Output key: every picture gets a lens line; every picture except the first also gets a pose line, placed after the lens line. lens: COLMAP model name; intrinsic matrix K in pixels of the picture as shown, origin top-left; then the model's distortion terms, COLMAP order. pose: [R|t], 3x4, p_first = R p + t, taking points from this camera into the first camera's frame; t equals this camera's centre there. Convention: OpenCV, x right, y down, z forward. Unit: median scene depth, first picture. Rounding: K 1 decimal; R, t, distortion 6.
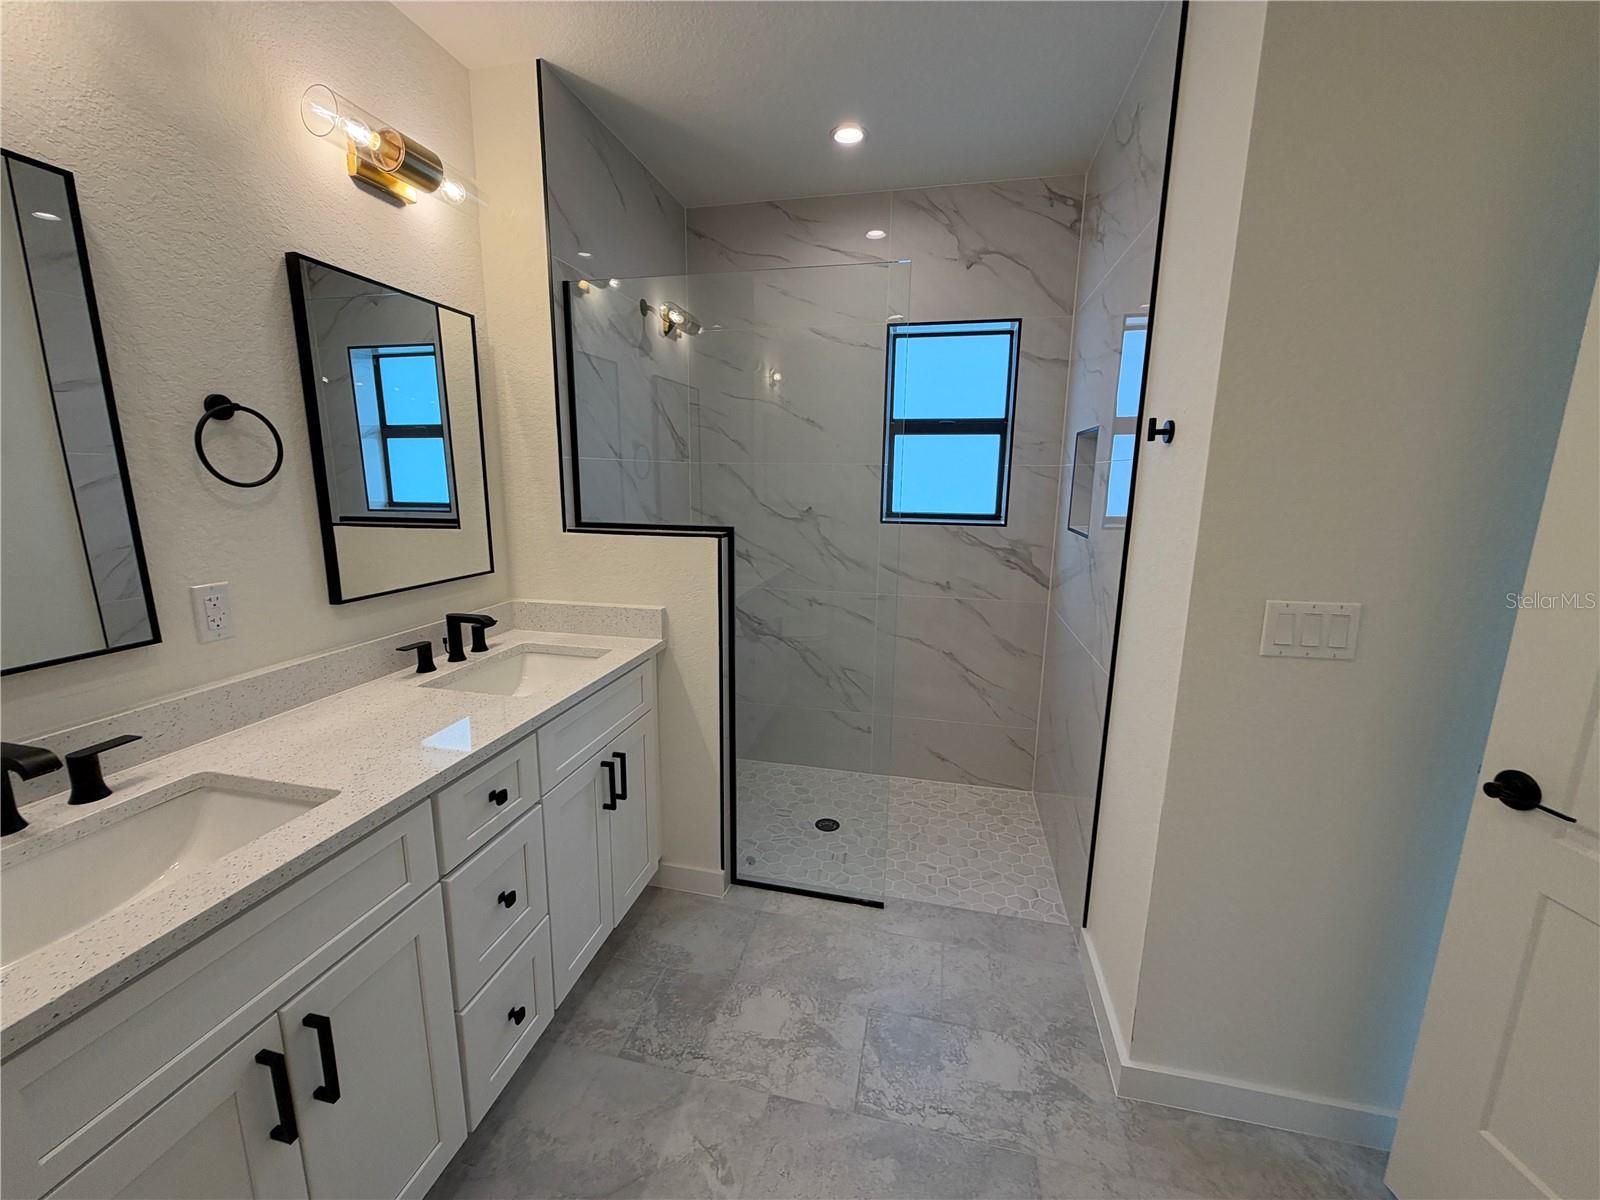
lens RADIAL K [[638.4, 0, 798.0], [0, 638.4, 598.3], [0, 0, 1]] dist [0.001442, 0.000477]
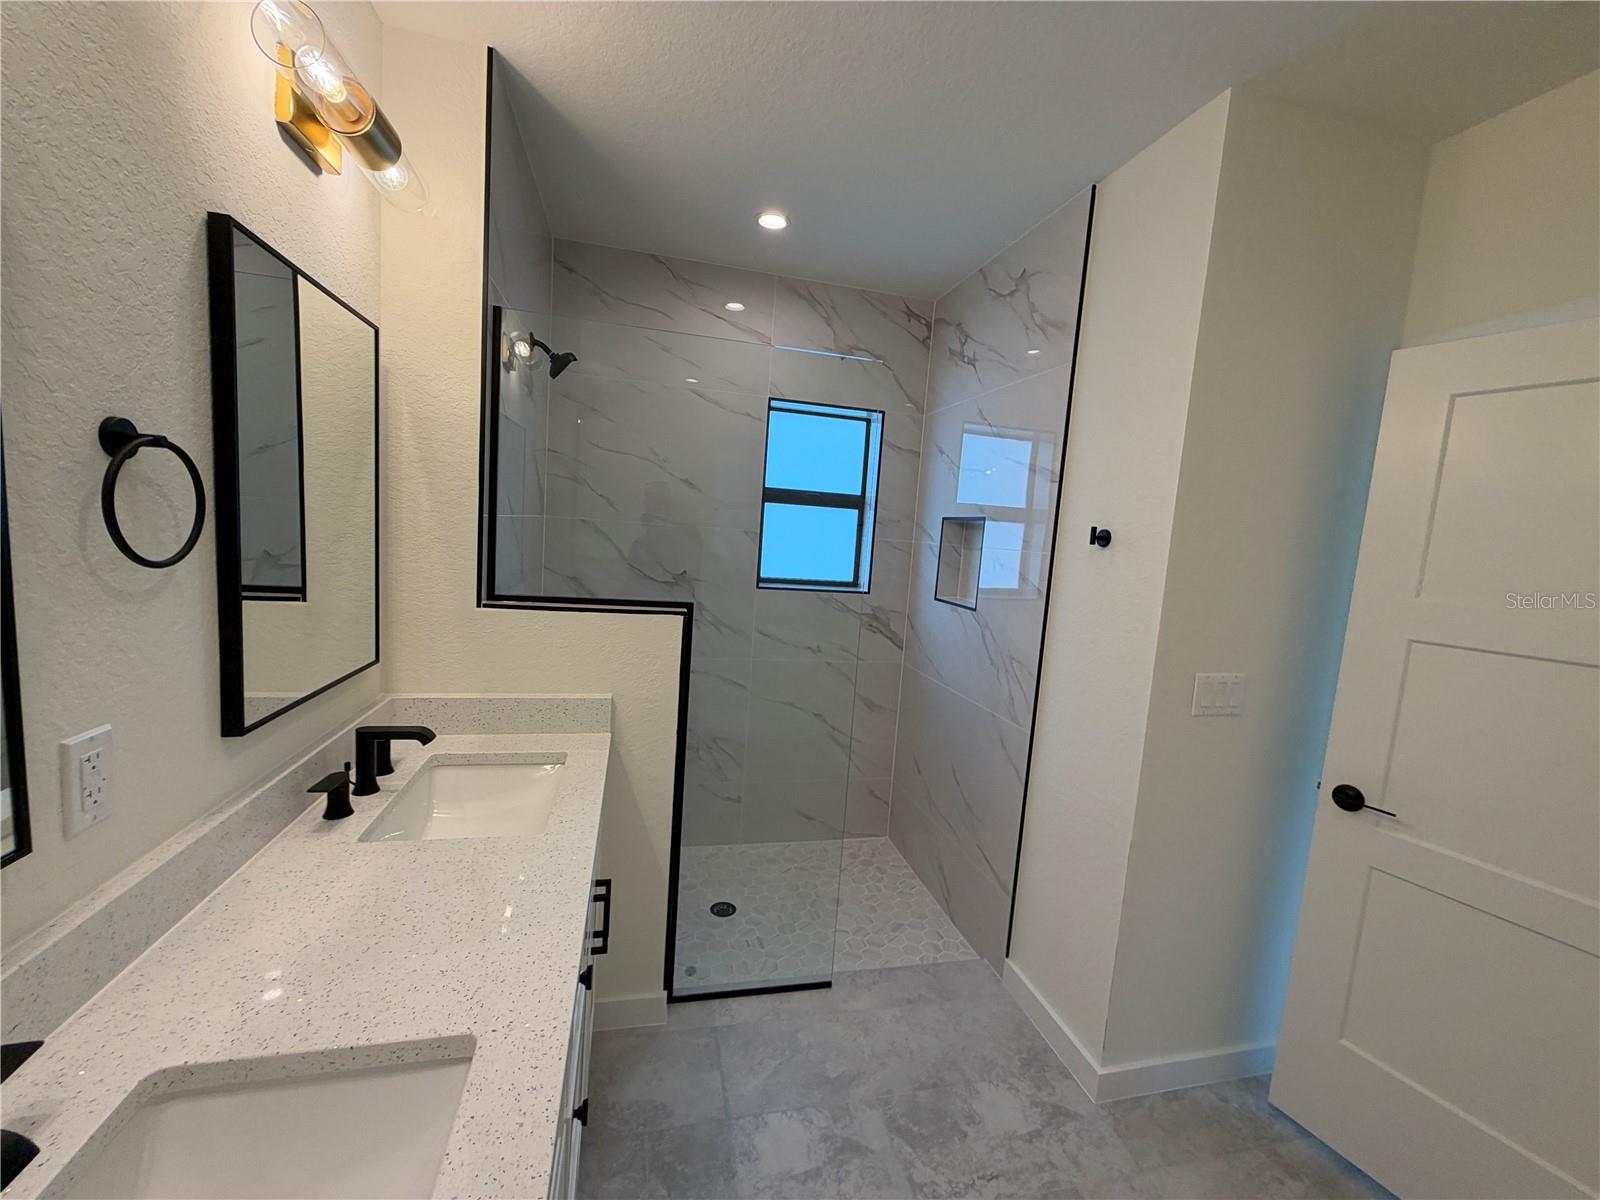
lens RADIAL K [[638.4, 0, 798.0], [0, 638.4, 598.3], [0, 0, 1]] dist [0.001442, 0.000477]
pose [[0.894146, 0.004665, 0.447752, -0.382685], [0.024961, 0.997872, -0.060243, -0.059547], [-0.447080, 0.065043, 0.892126, 0.112135]]
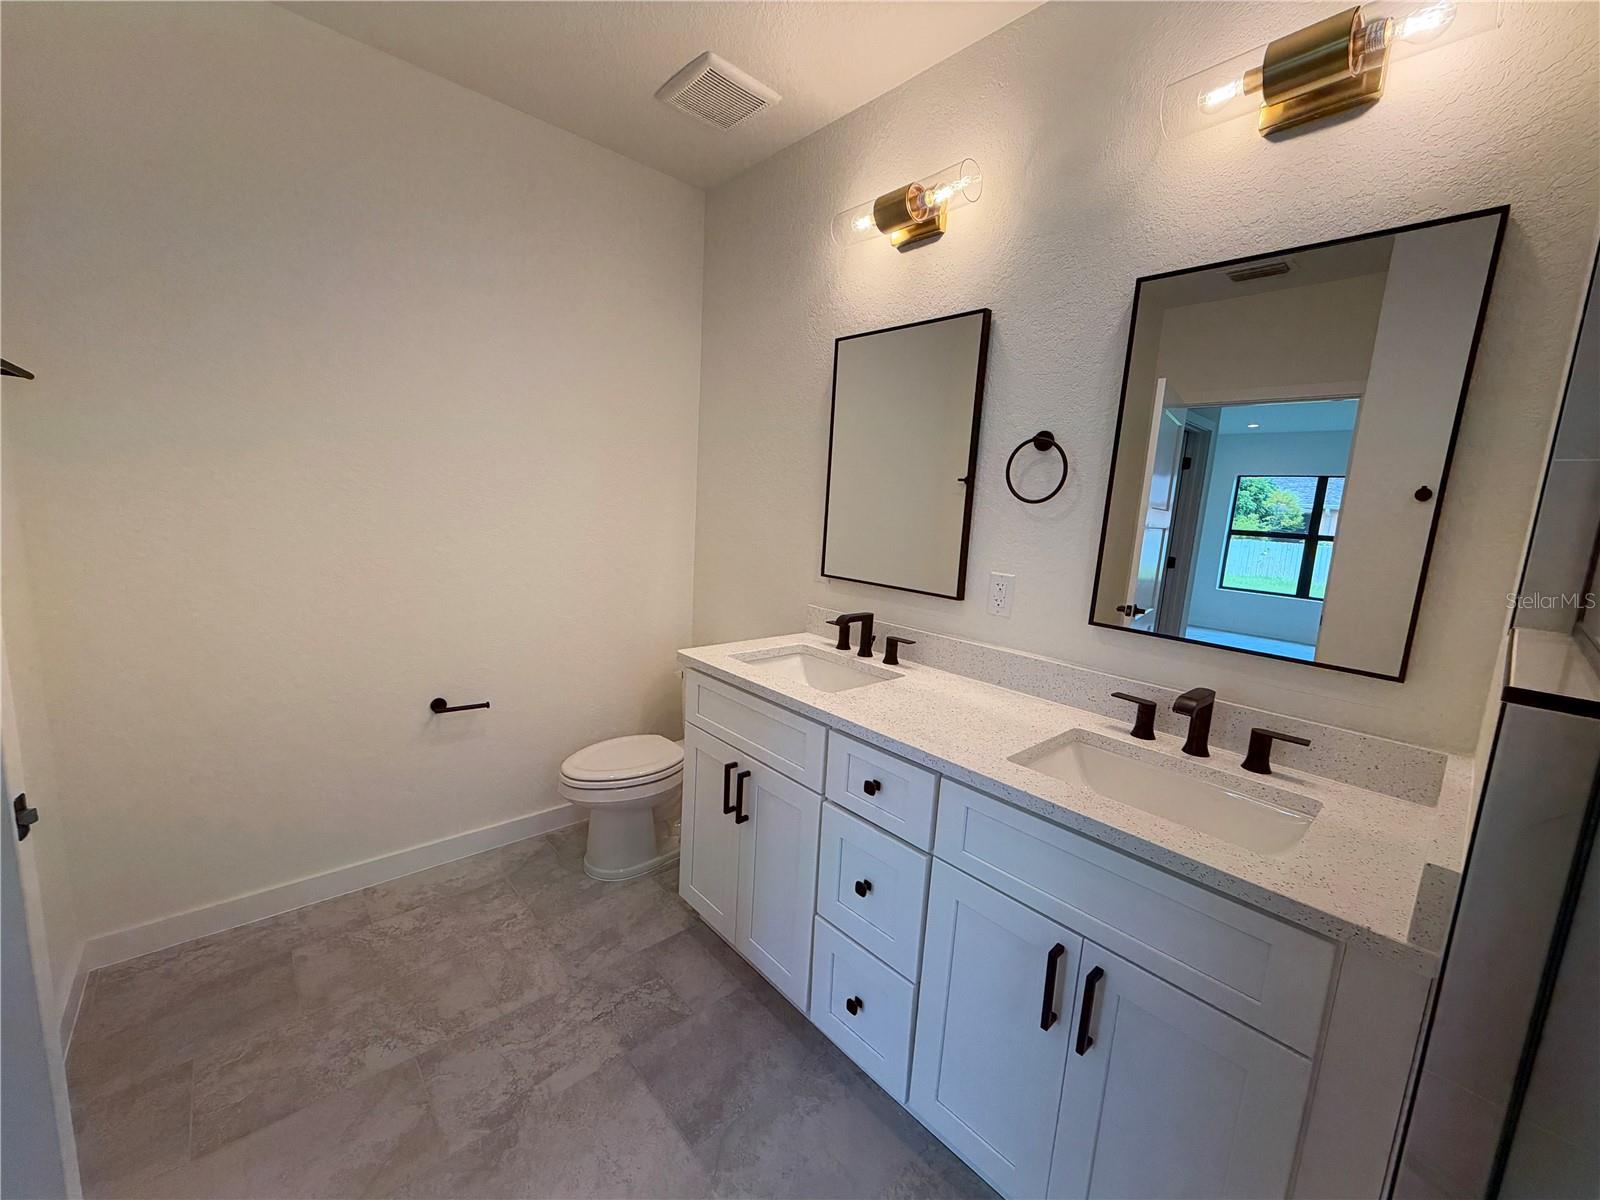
lens RADIAL K [[638.4, 0, 798.0], [0, 638.4, 598.3], [0, 0, 1]] dist [0.001442, 0.000477]
pose [[-0.580176, 0.082463, -0.810306, 0.271343], [-0.216270, 0.943552, 0.250871, -0.138654], [0.785253, 0.320794, -0.529592, 0.887564]]
